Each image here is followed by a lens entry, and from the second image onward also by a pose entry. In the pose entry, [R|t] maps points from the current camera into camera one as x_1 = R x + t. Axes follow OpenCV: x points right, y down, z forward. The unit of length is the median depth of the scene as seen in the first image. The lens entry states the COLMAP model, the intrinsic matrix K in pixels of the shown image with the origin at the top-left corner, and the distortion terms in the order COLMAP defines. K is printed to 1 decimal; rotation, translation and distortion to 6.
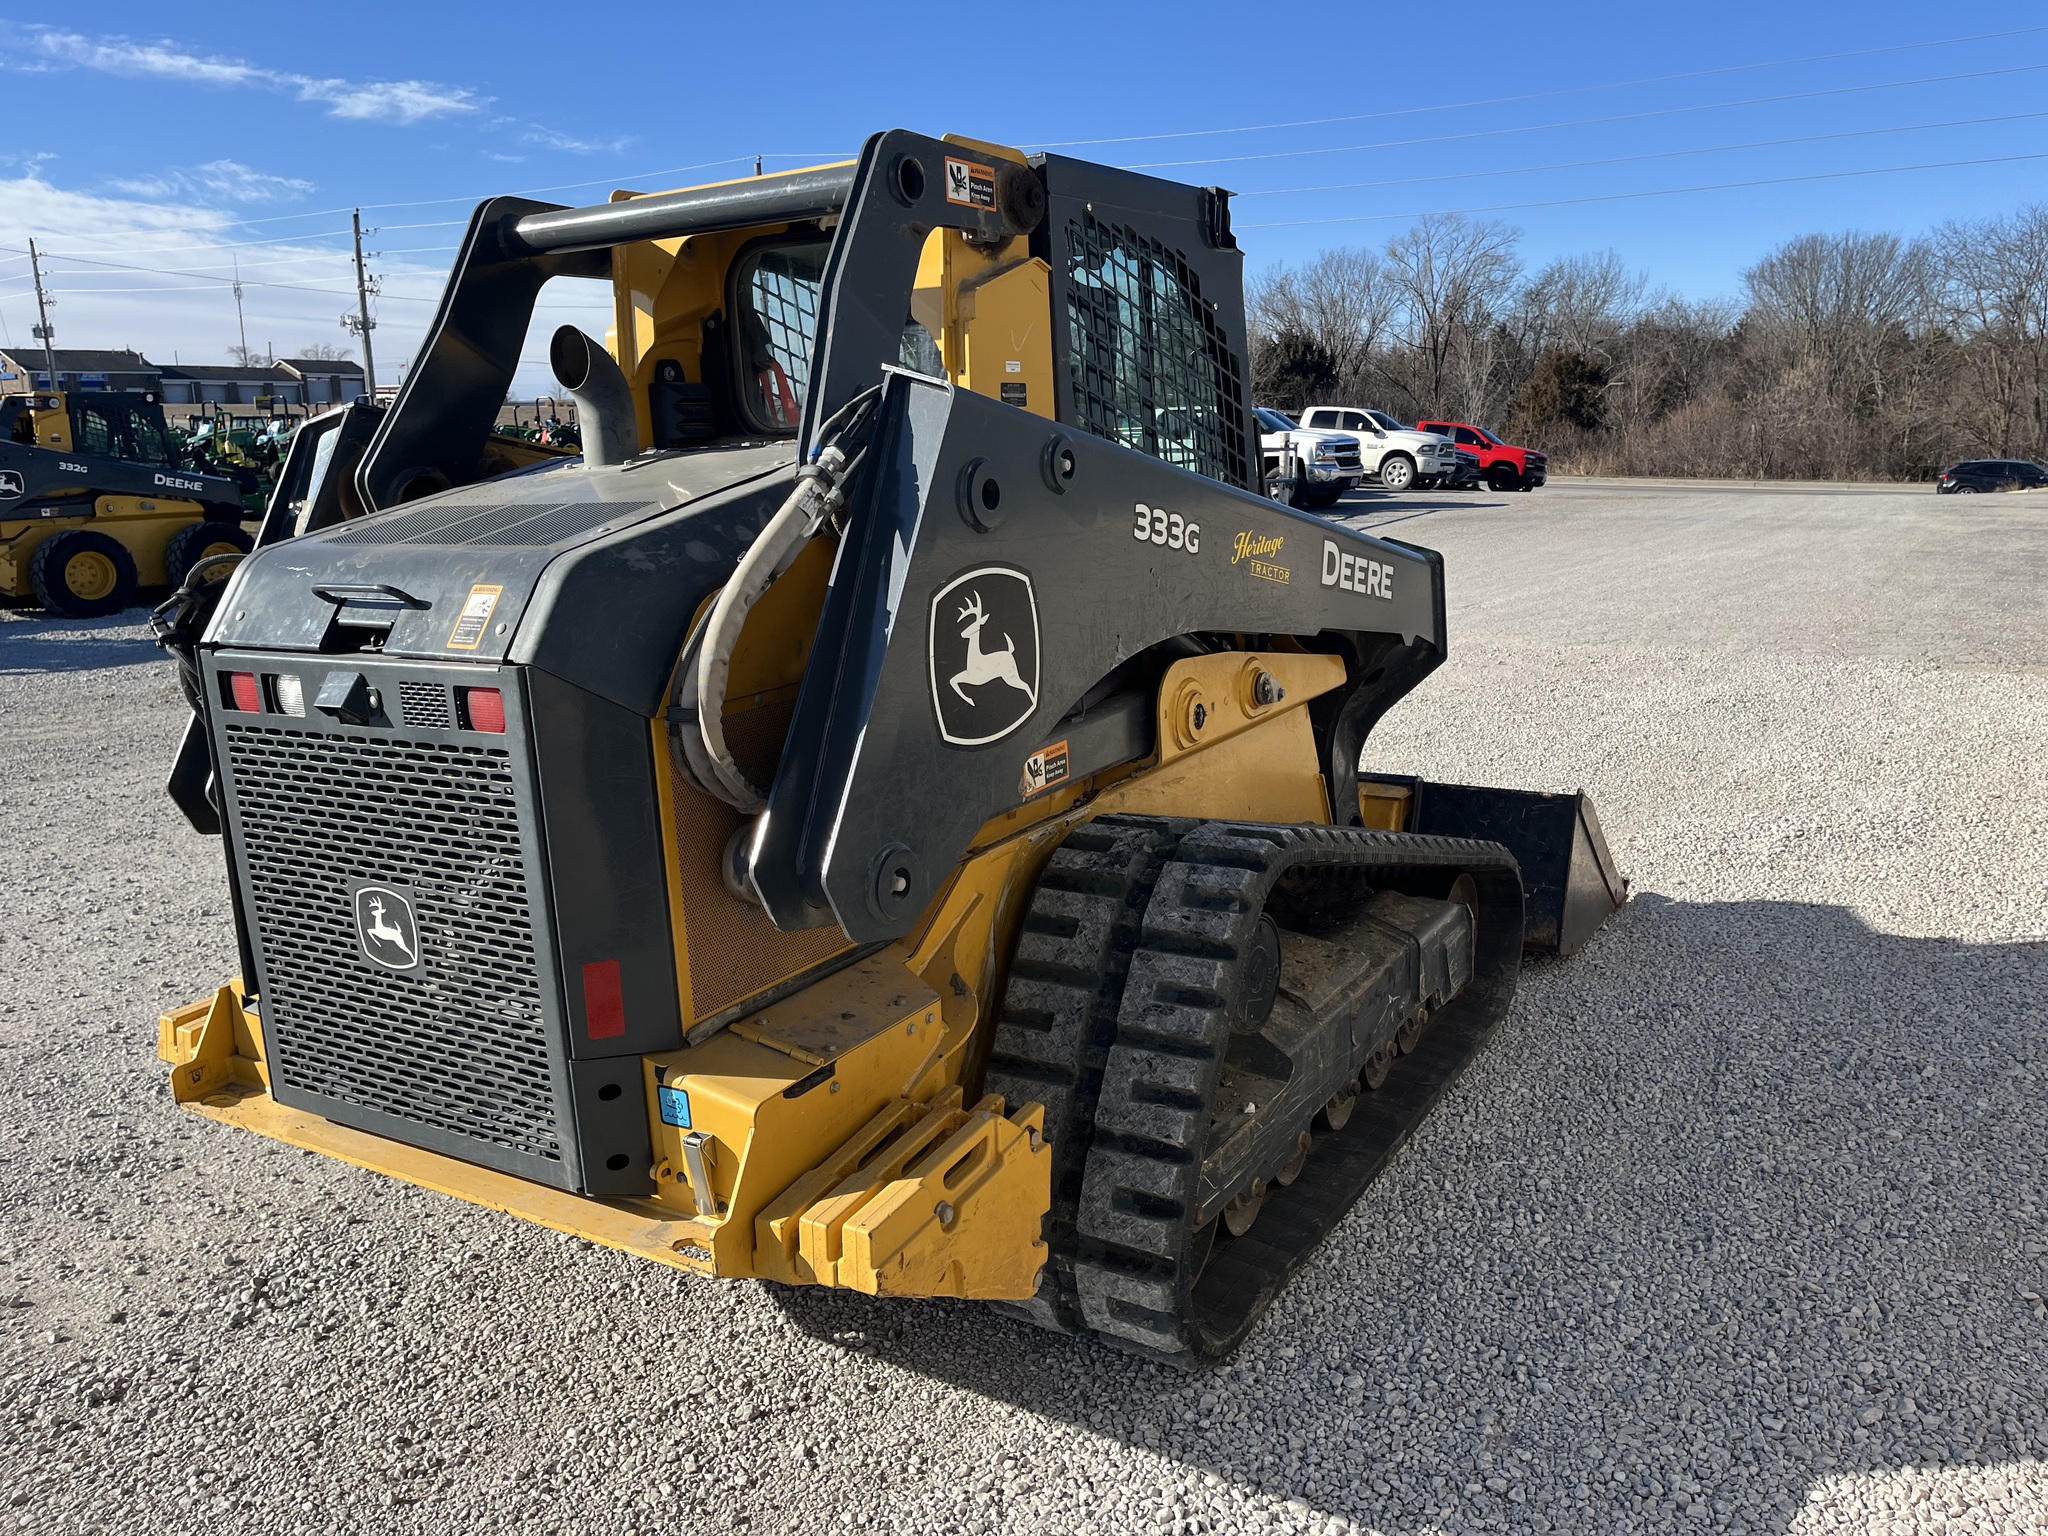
lens RADIAL K [[1541.1, 0, 1059.2], [0, 1541.1, 748.4], [0, 0, 1]] dist [0.097008, -0.132062]
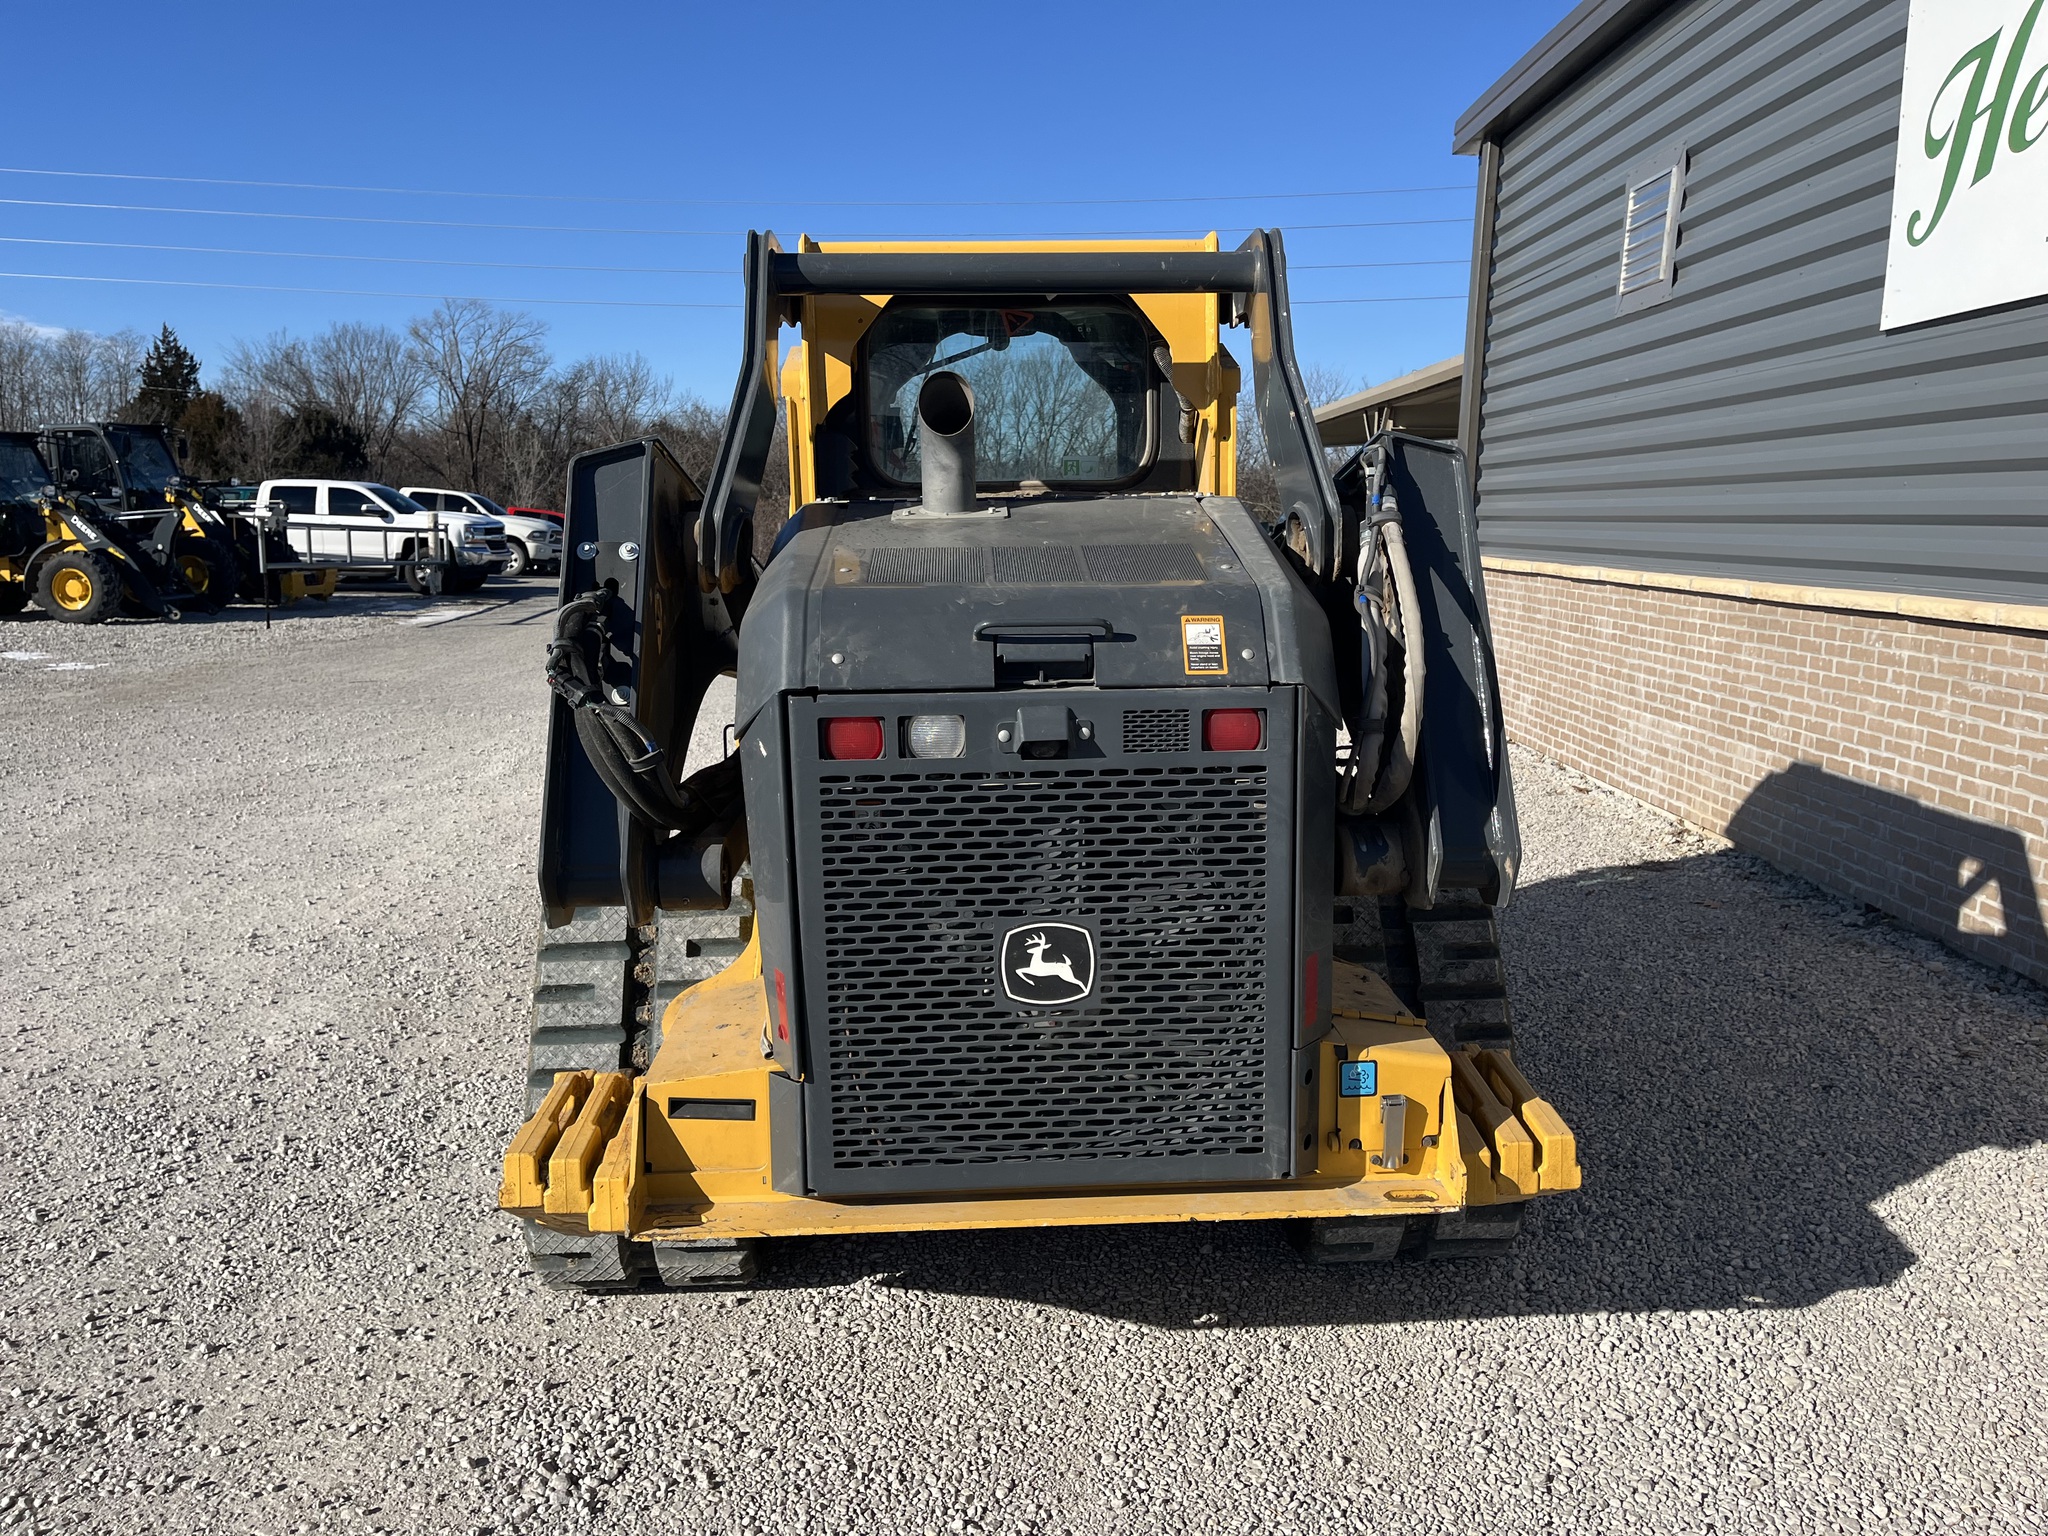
lens RADIAL K [[1539.1, 0, 1041.6], [0, 1539.1, 778.9], [0, 0, 1]] dist [0.085173, -0.120122]
pose [[0.826246, -0.067420, 0.559260, -0.752566], [0.088408, 0.996029, -0.010539, 0.005736], [-0.556329, 0.058151, 0.828925, 0.139458]]
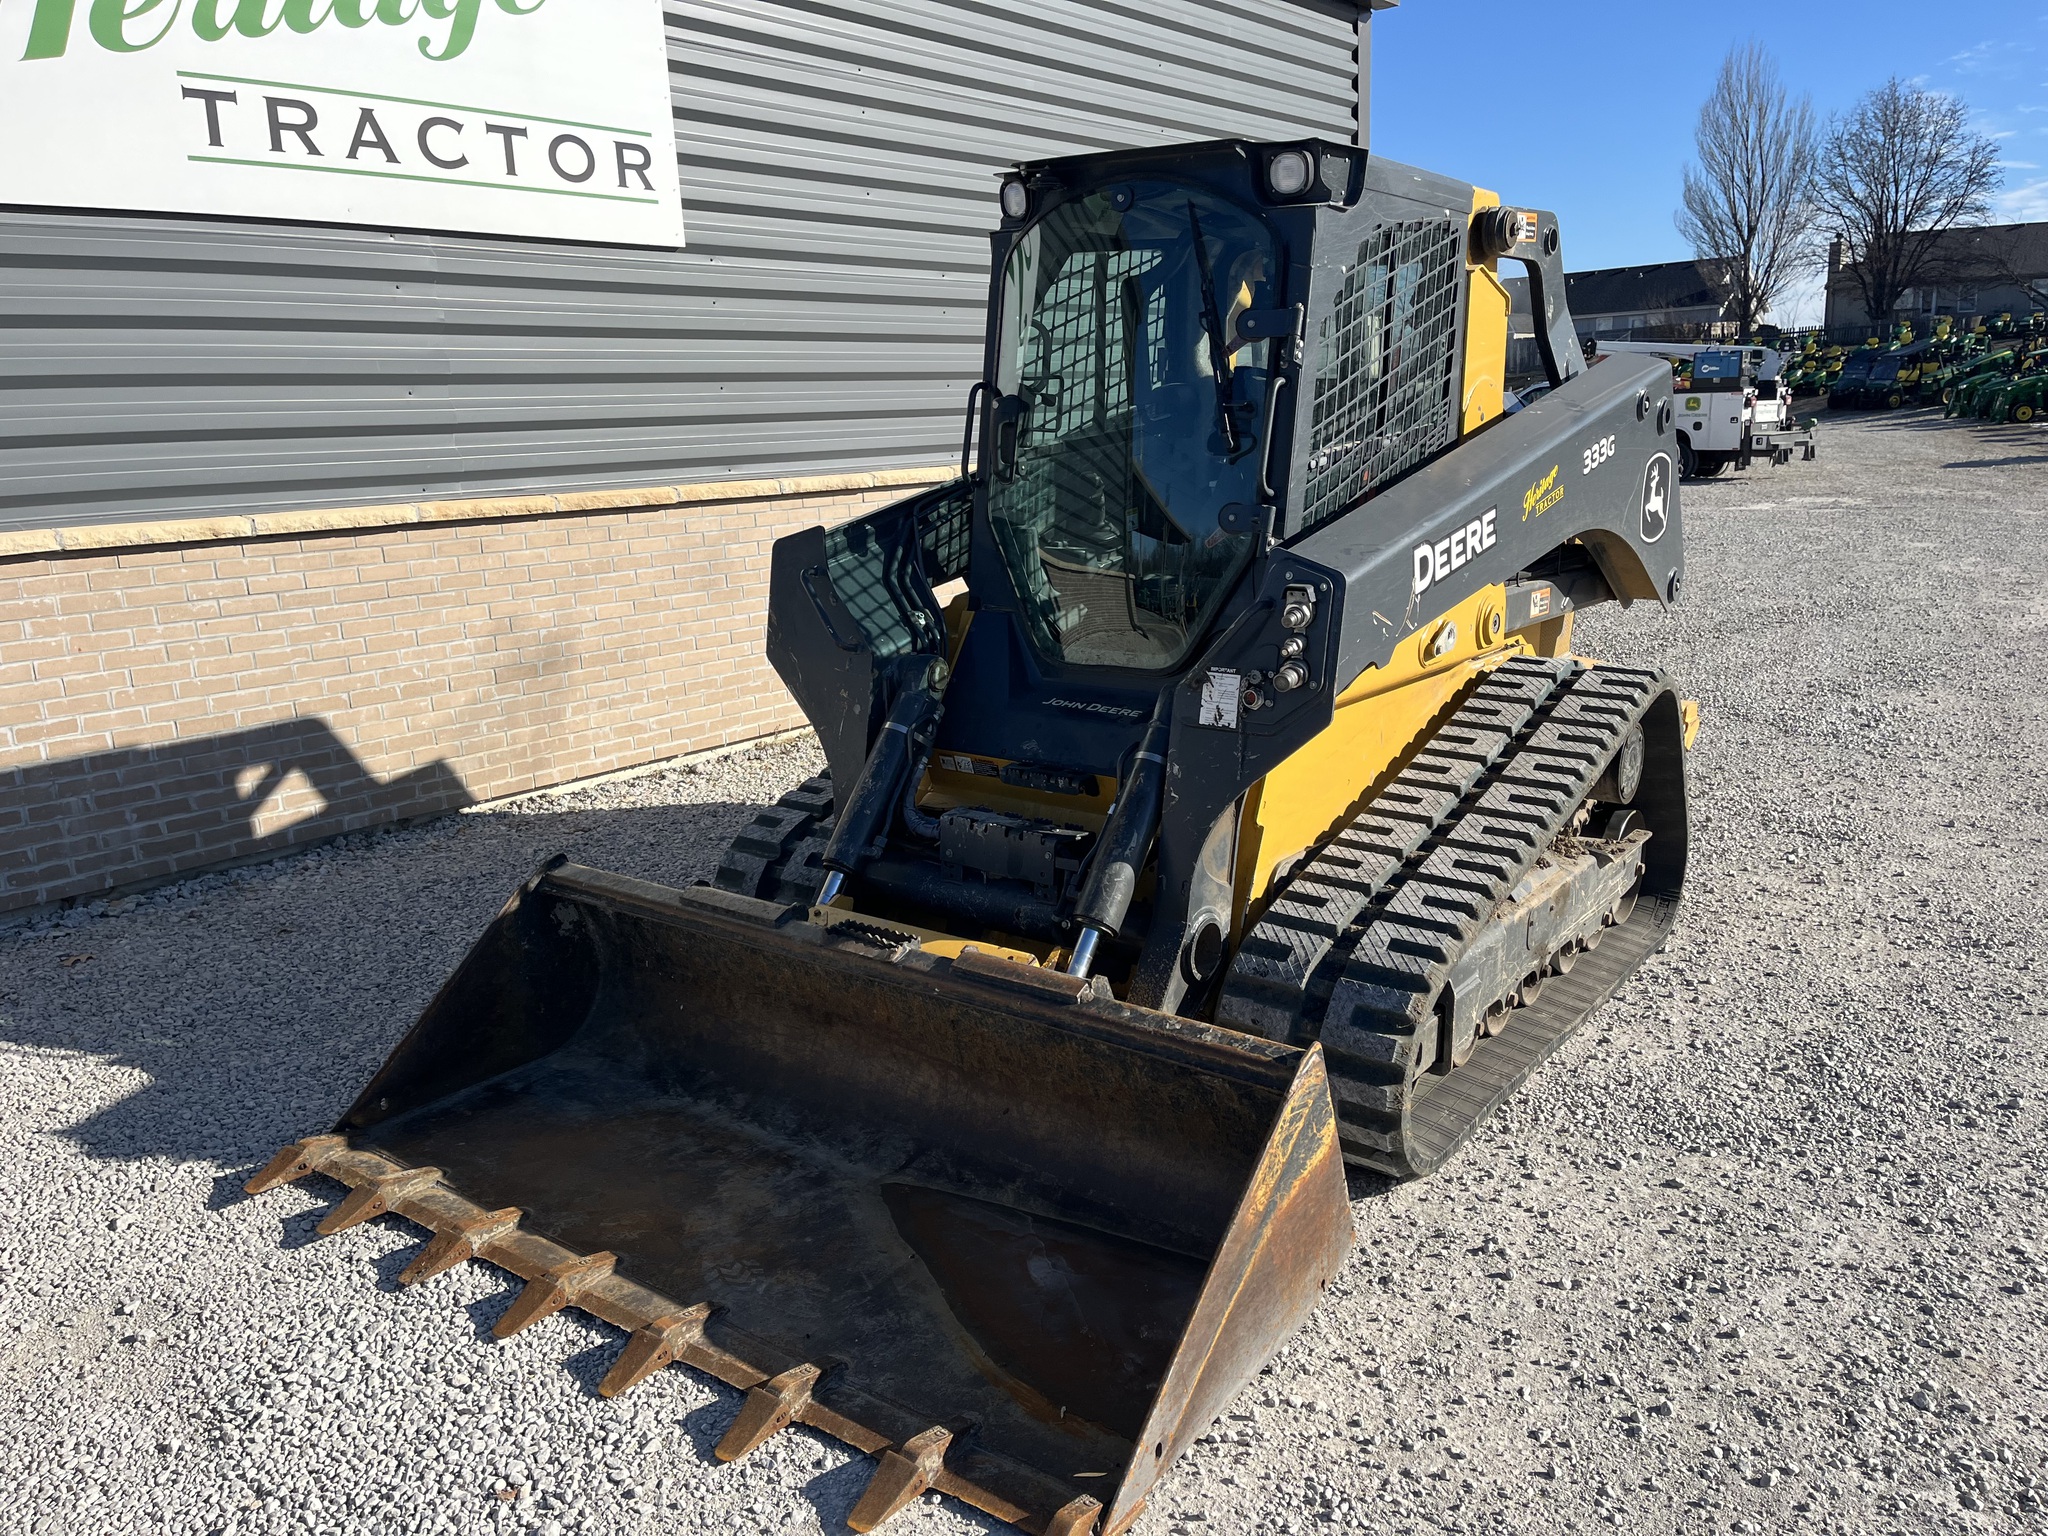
lens RADIAL K [[1539.1, 0, 1041.6], [0, 1539.1, 778.9], [0, 0, 1]] dist [0.085173, -0.120122]
pose [[-0.994310, 0.028908, 0.102530, -0.018328], [0.069639, 0.904729, 0.420258, -0.518819], [-0.080614, 0.425006, -0.901594, 2.590293]]
